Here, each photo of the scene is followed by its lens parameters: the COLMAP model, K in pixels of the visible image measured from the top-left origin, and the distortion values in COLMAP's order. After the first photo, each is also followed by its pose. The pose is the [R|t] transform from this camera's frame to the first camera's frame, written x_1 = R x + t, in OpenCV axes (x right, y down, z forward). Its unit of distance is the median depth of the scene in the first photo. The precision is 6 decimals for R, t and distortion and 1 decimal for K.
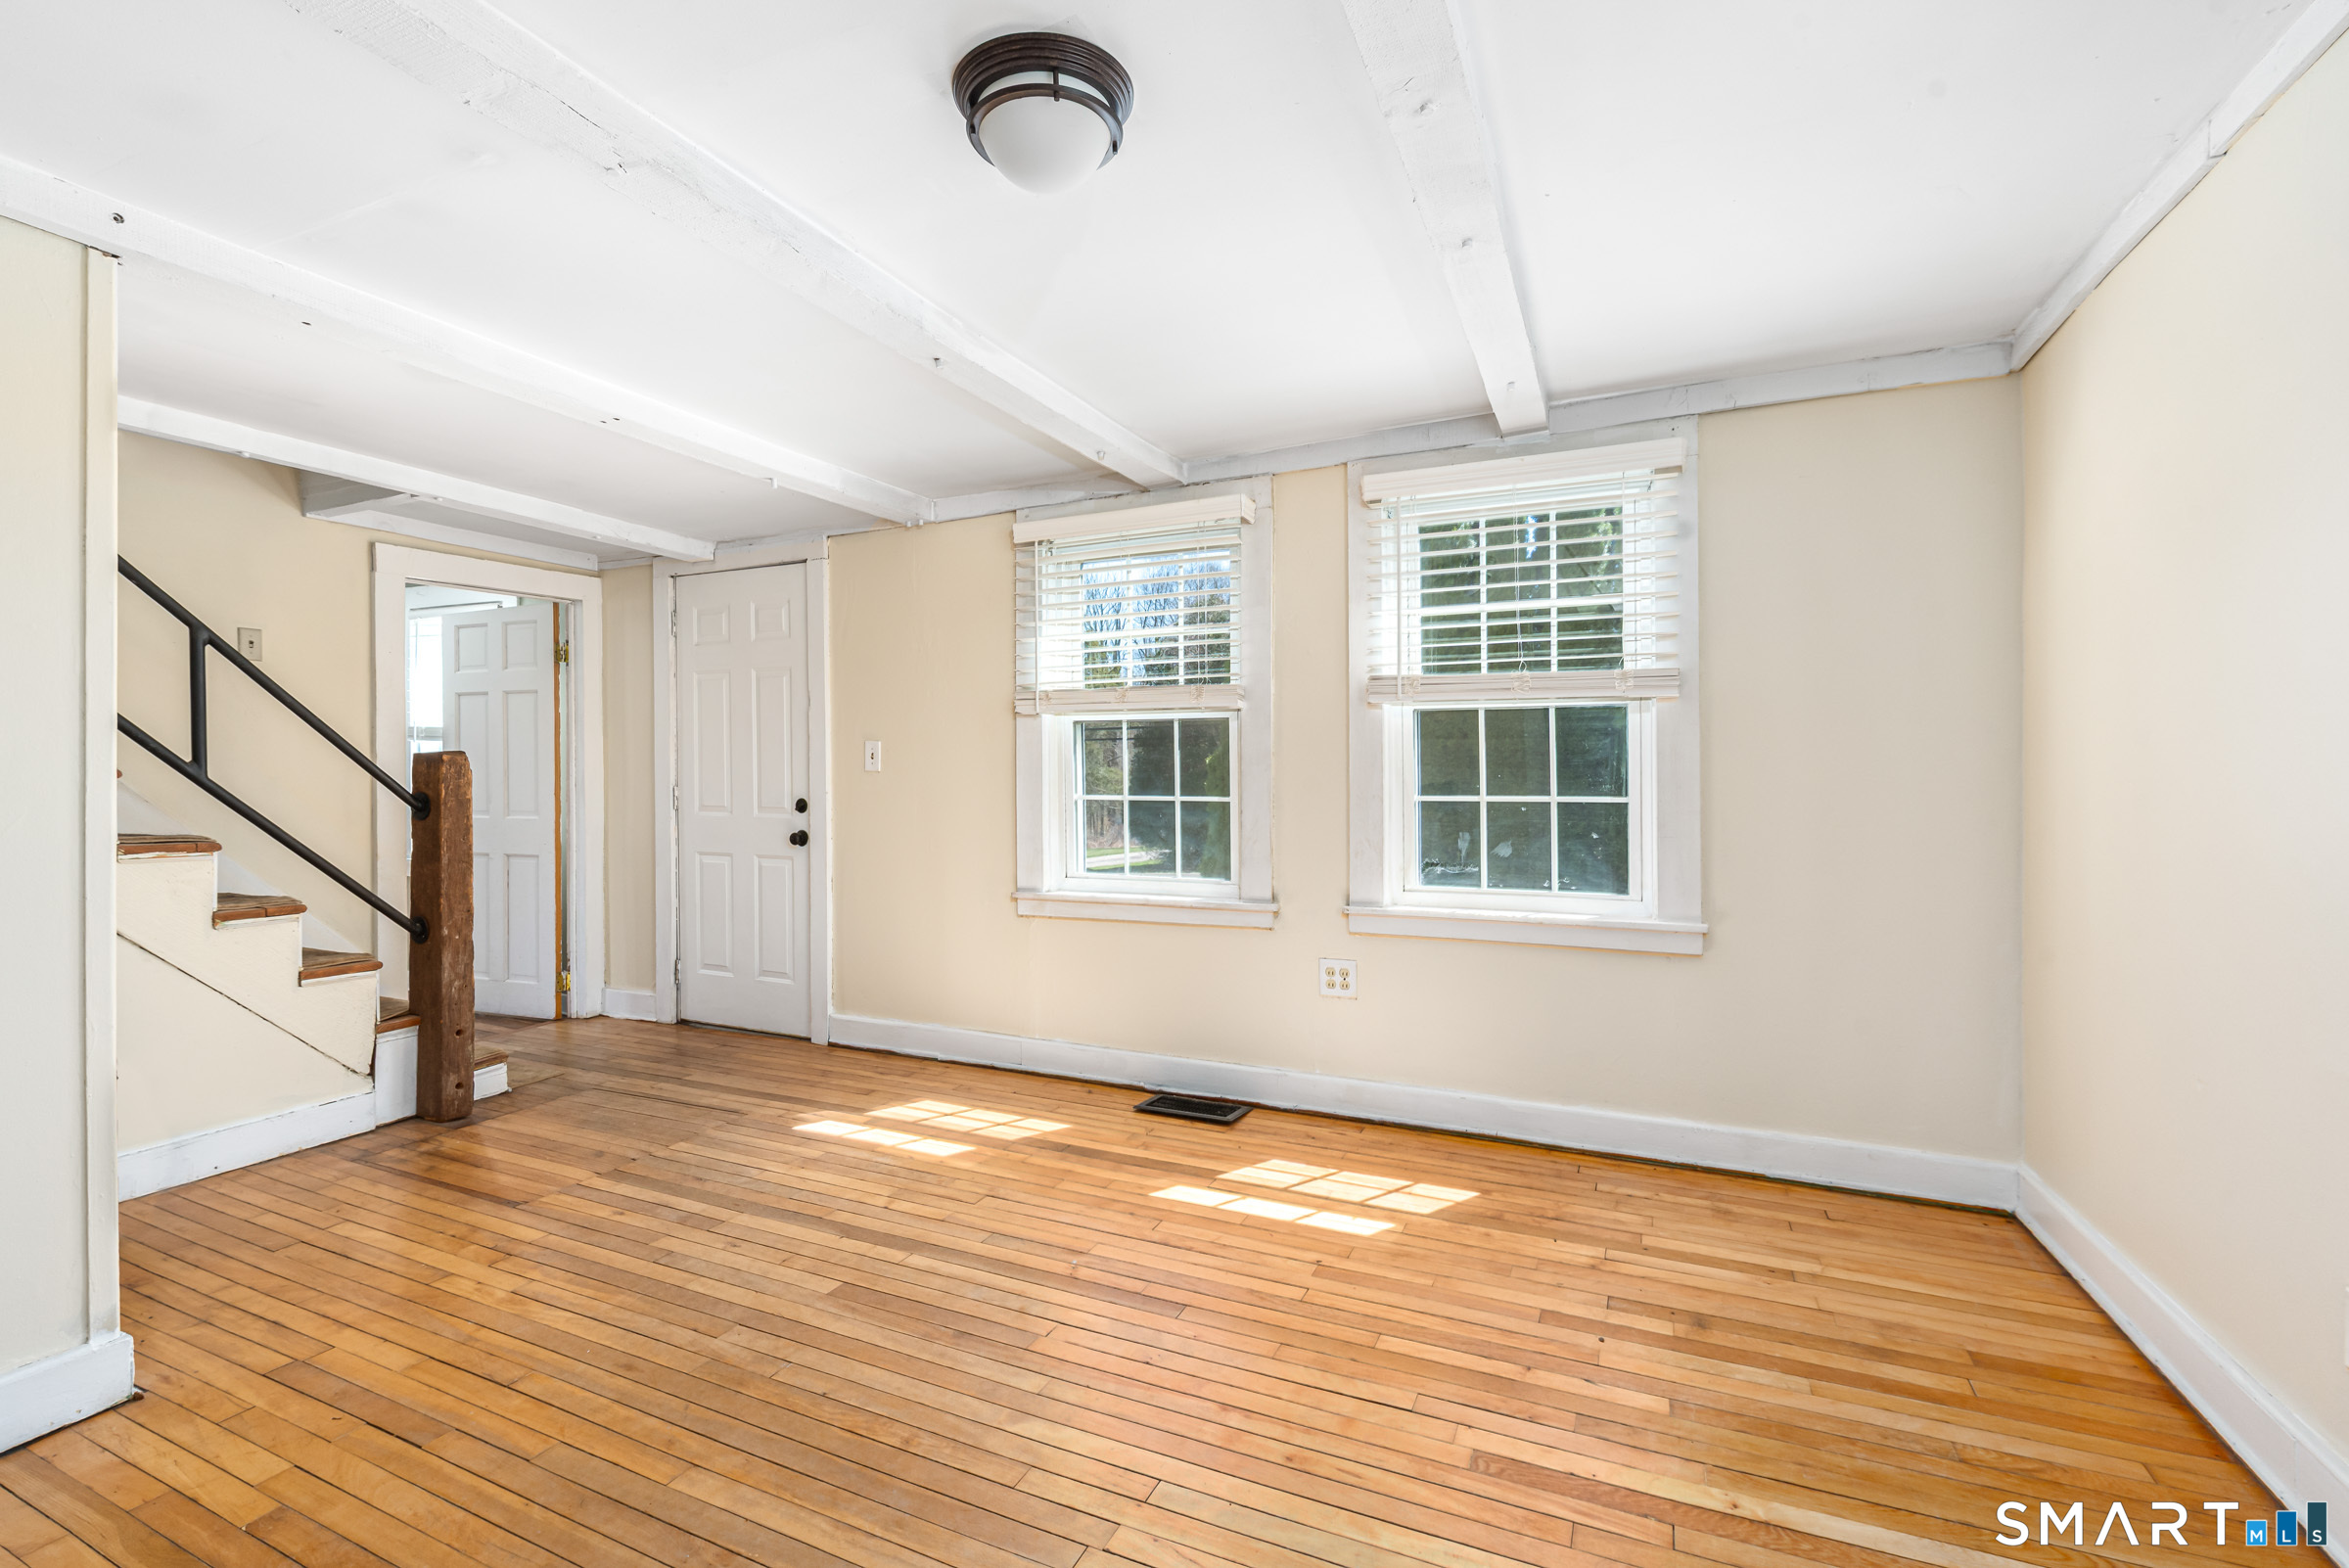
lens RADIAL K [[1081.0, 0, 1148.7], [0, 1081.0, 770.5], [0, 0, 1]] dist [0.004544, 0.000529]
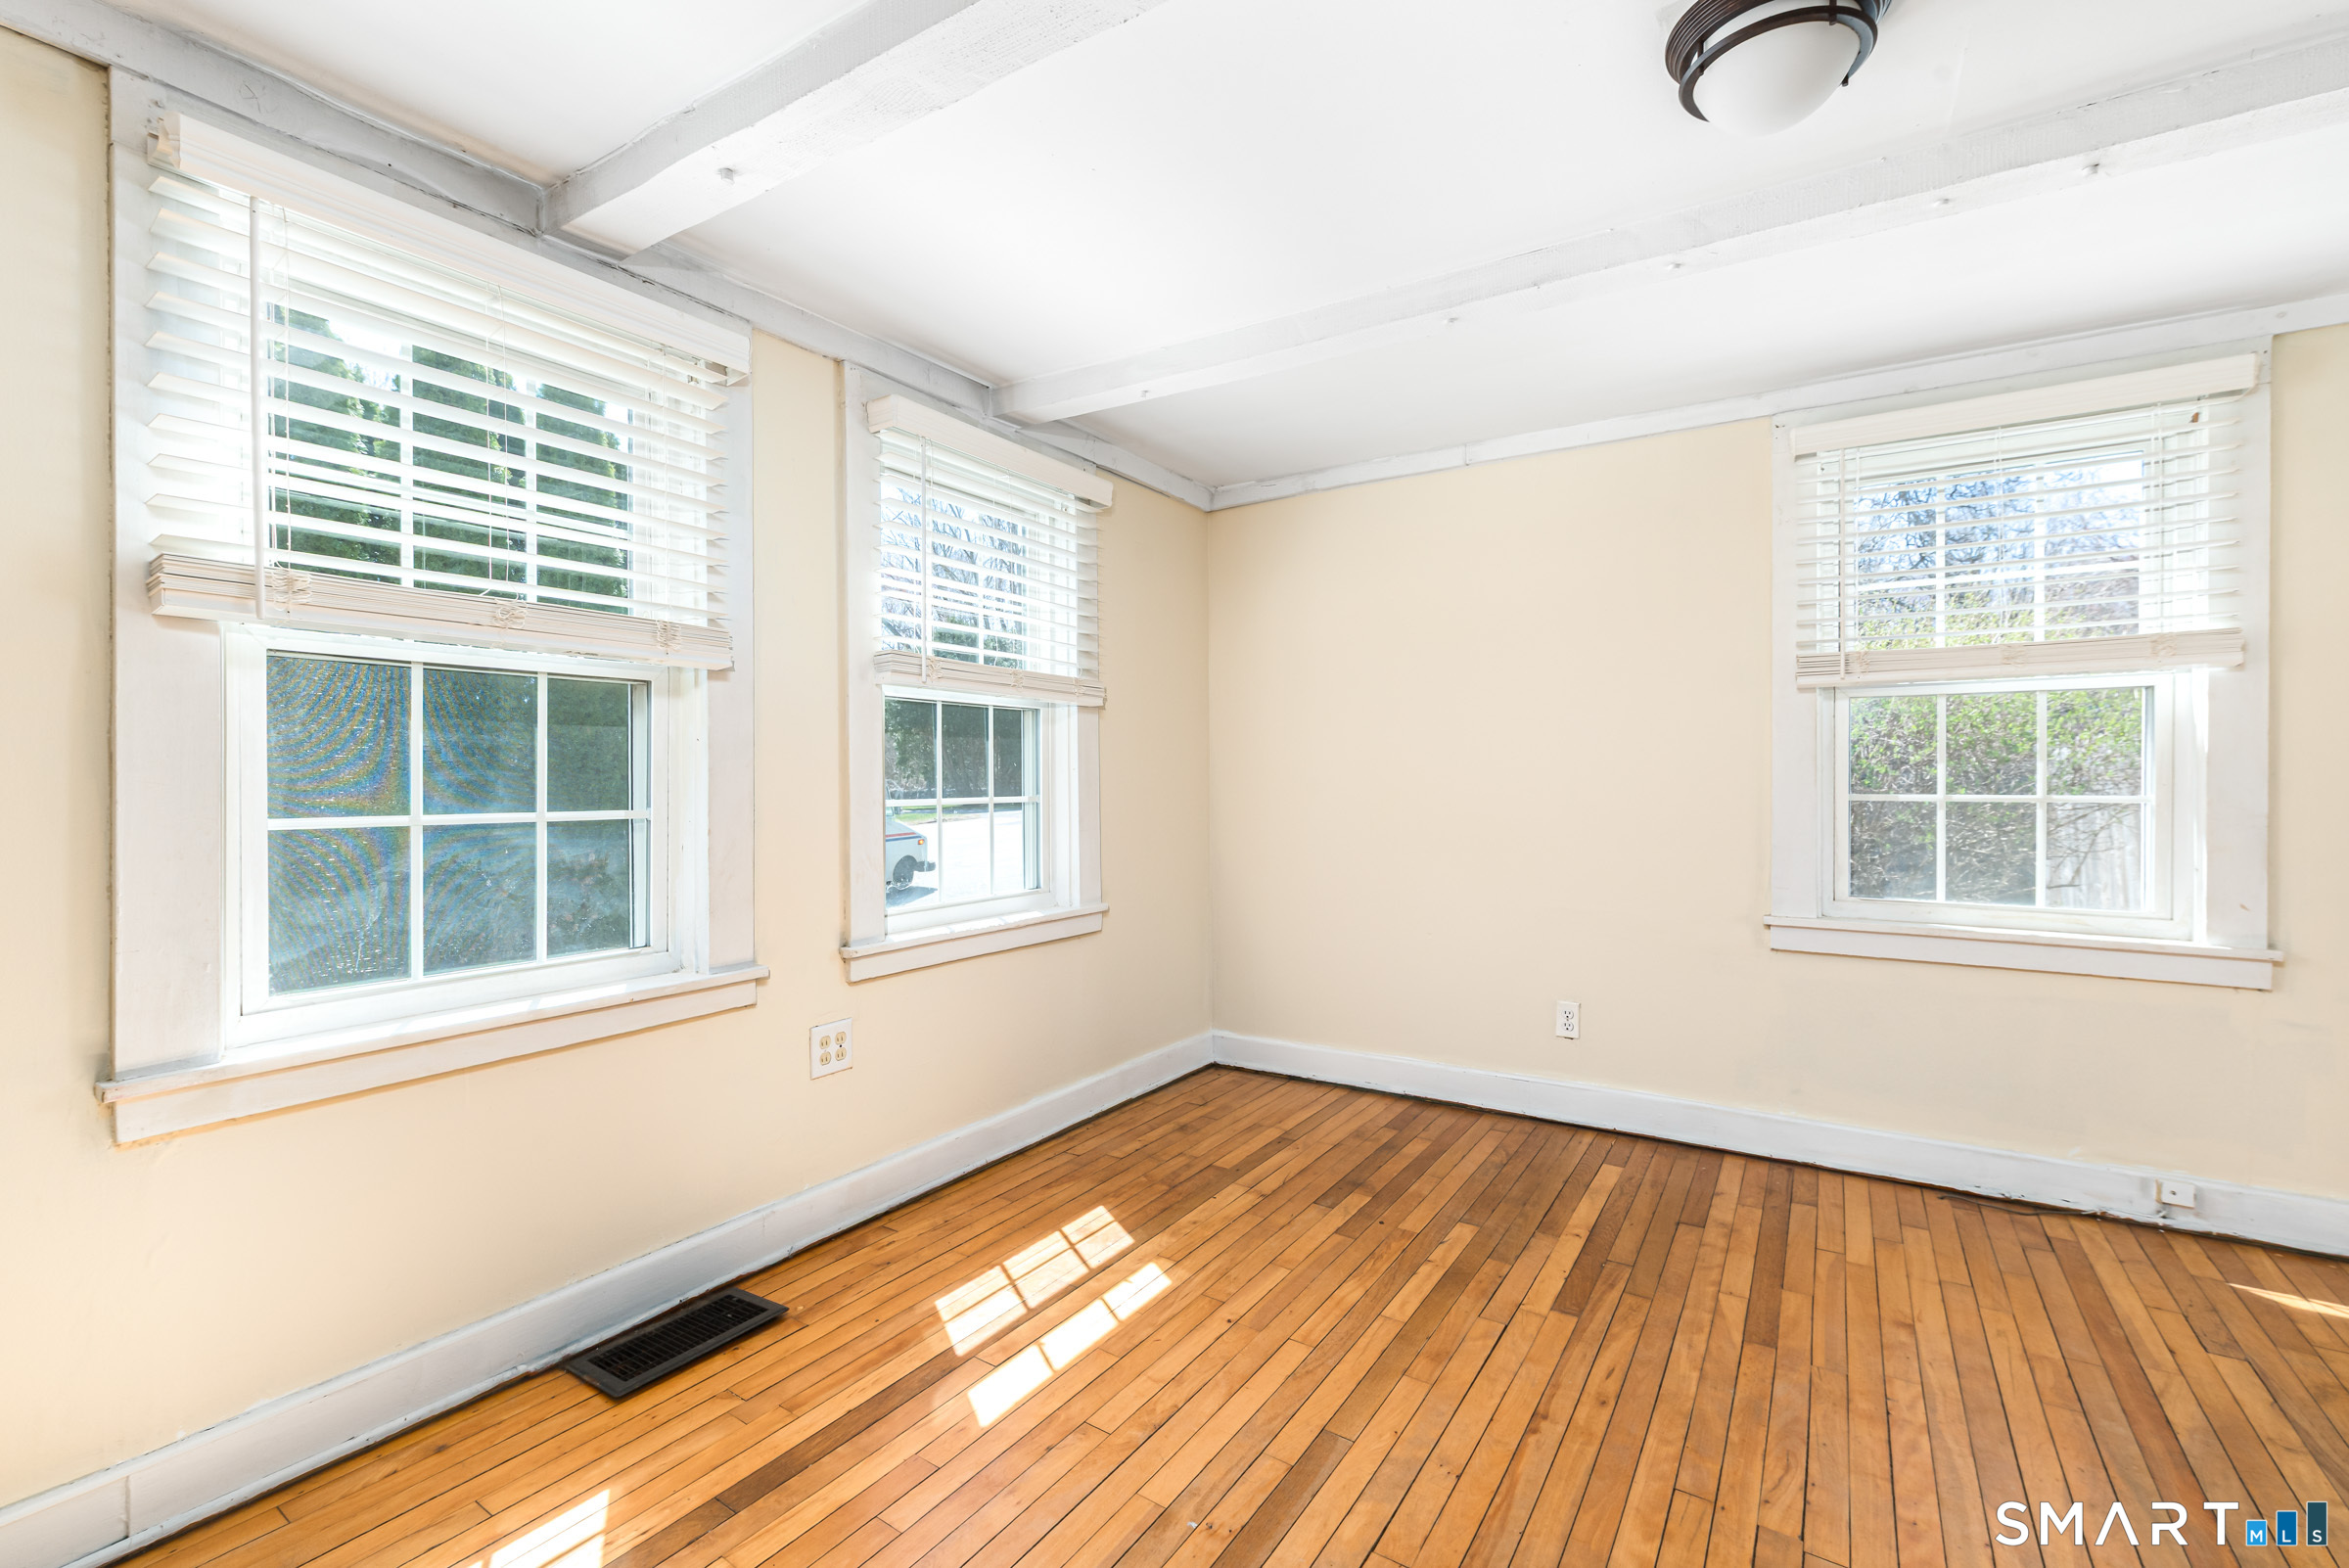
lens RADIAL K [[1027.0, 0, 1171.6], [0, 1027.0, 761.2], [0, 0, 1]] dist [0.003042, 0.000230]
pose [[0.117524, 0.015487, 0.992949, -0.575932], [-0.006195, 0.999870, -0.014861, 0.005523], [-0.993051, -0.004405, 0.117605, 0.789502]]
